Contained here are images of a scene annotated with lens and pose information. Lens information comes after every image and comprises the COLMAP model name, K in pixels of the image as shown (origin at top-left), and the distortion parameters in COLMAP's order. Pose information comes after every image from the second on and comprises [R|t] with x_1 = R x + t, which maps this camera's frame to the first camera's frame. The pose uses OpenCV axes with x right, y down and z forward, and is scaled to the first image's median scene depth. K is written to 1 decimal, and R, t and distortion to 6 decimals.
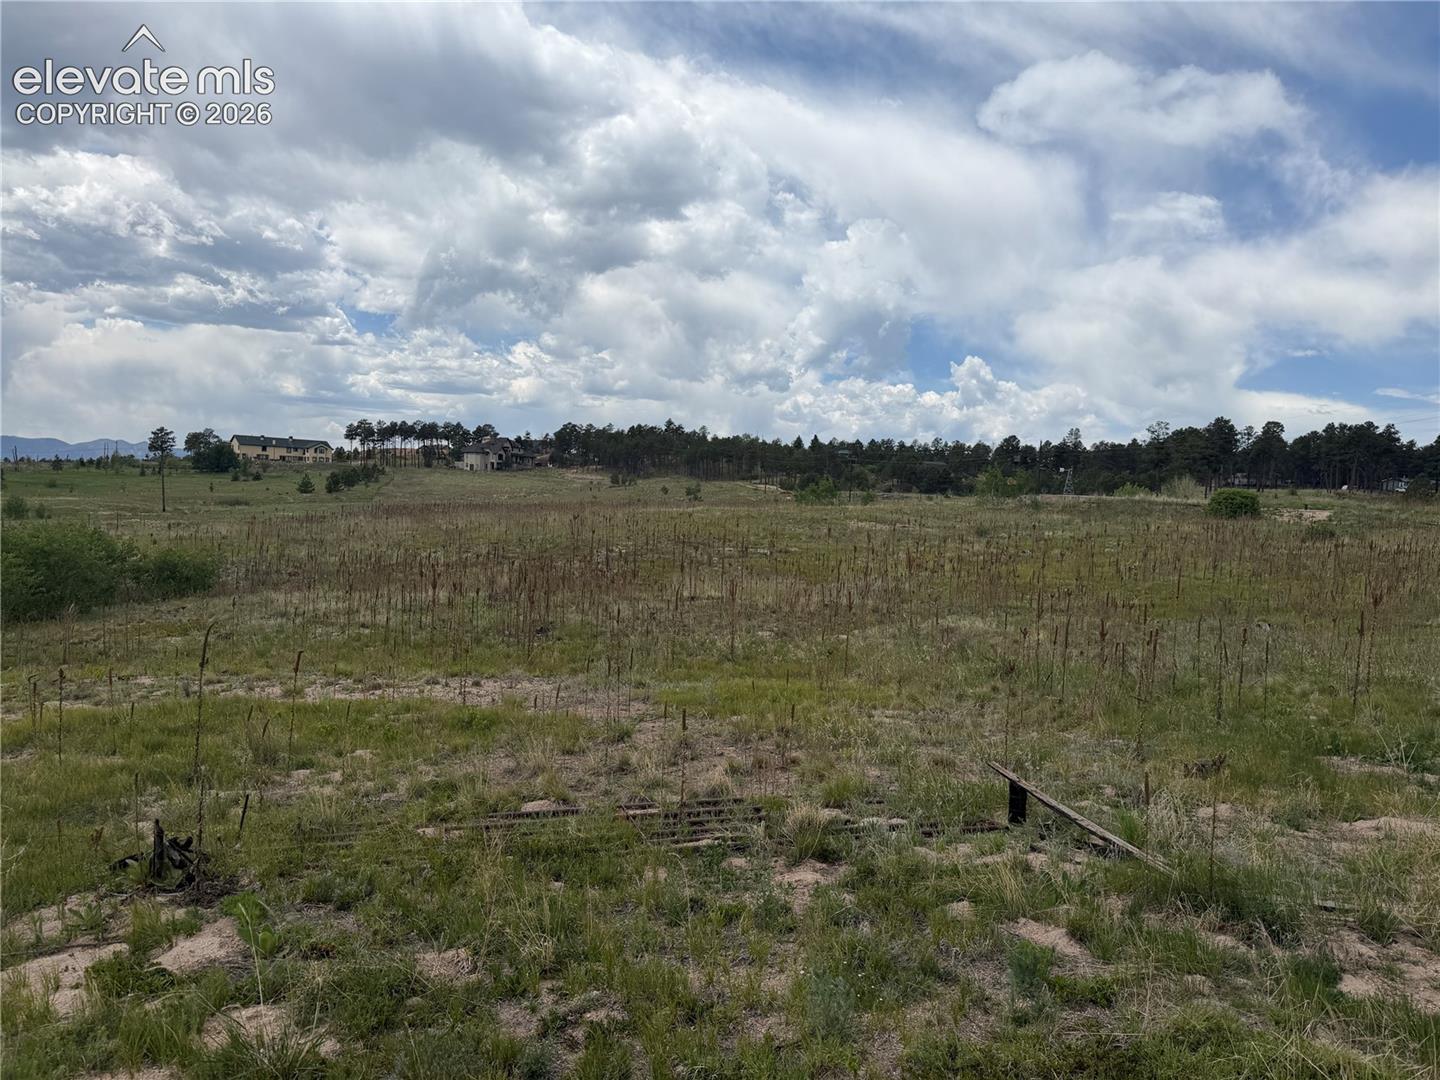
lens RADIAL K [[983.0, 0, 720.0], [0, 983.0, 540.0], [0, 0, 1]] dist [0.088960, -0.145412]
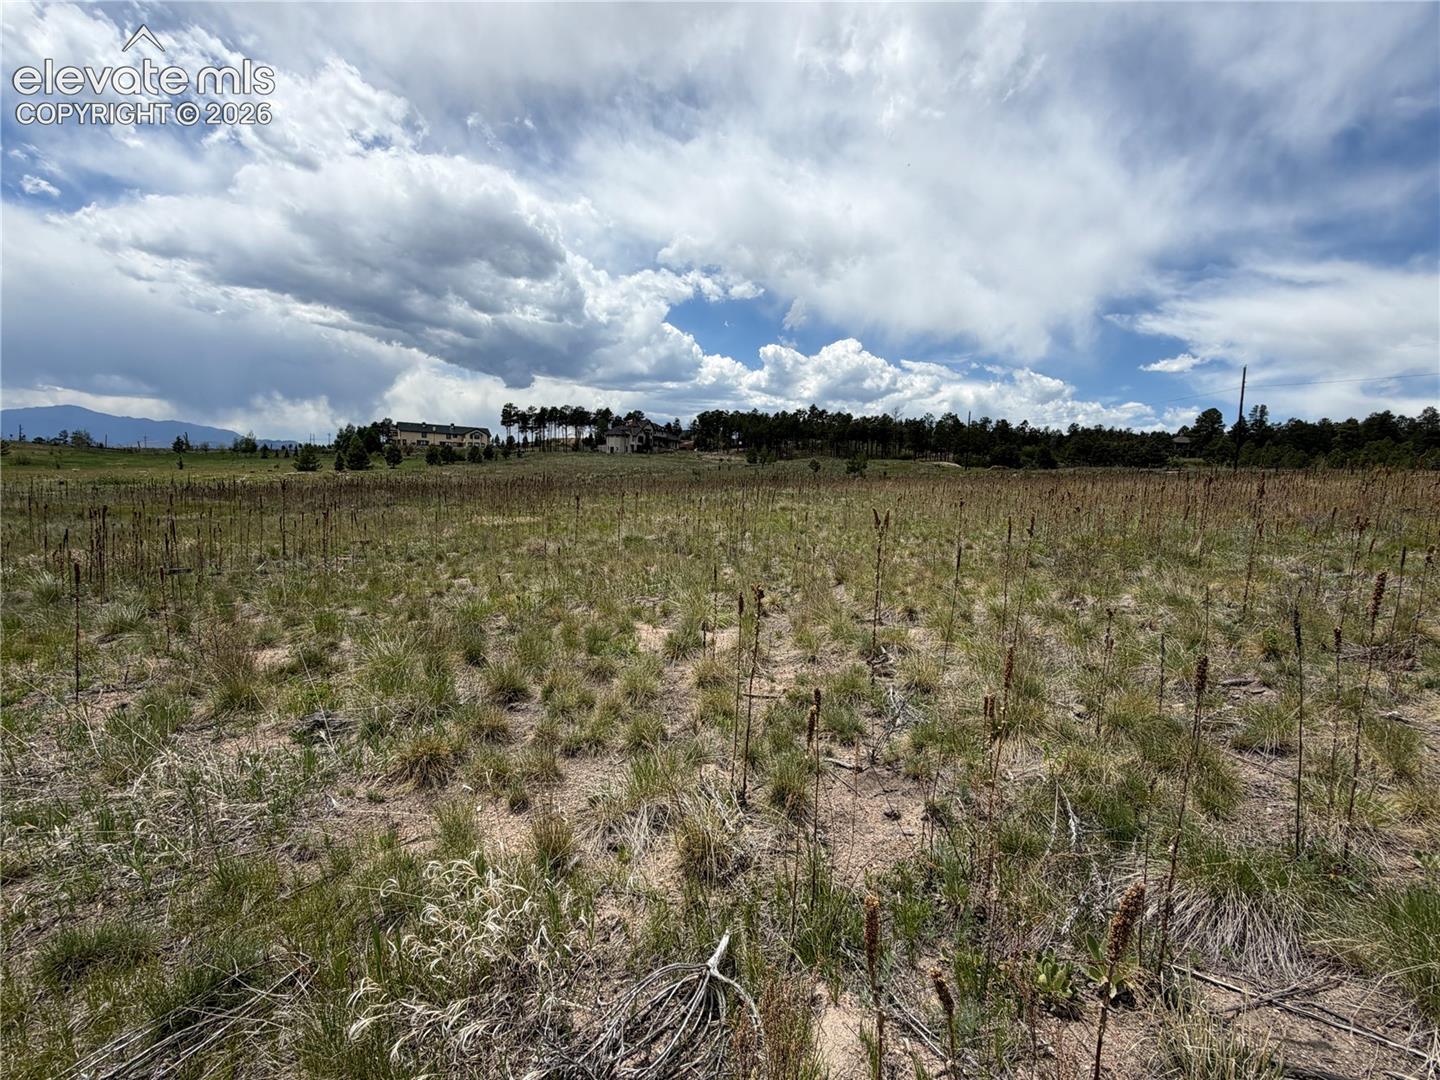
lens RADIAL K [[652.2, 0, 720.0], [0, 652.2, 540.0], [0, 0, 1]] dist [-0.000716, -0.000010]
pose [[0.982265, 0.014168, -0.186964, -0.021386], [-0.006834, 0.999184, 0.039815, -0.010353], [0.187376, -0.037831, 0.981560, 0.368442]]
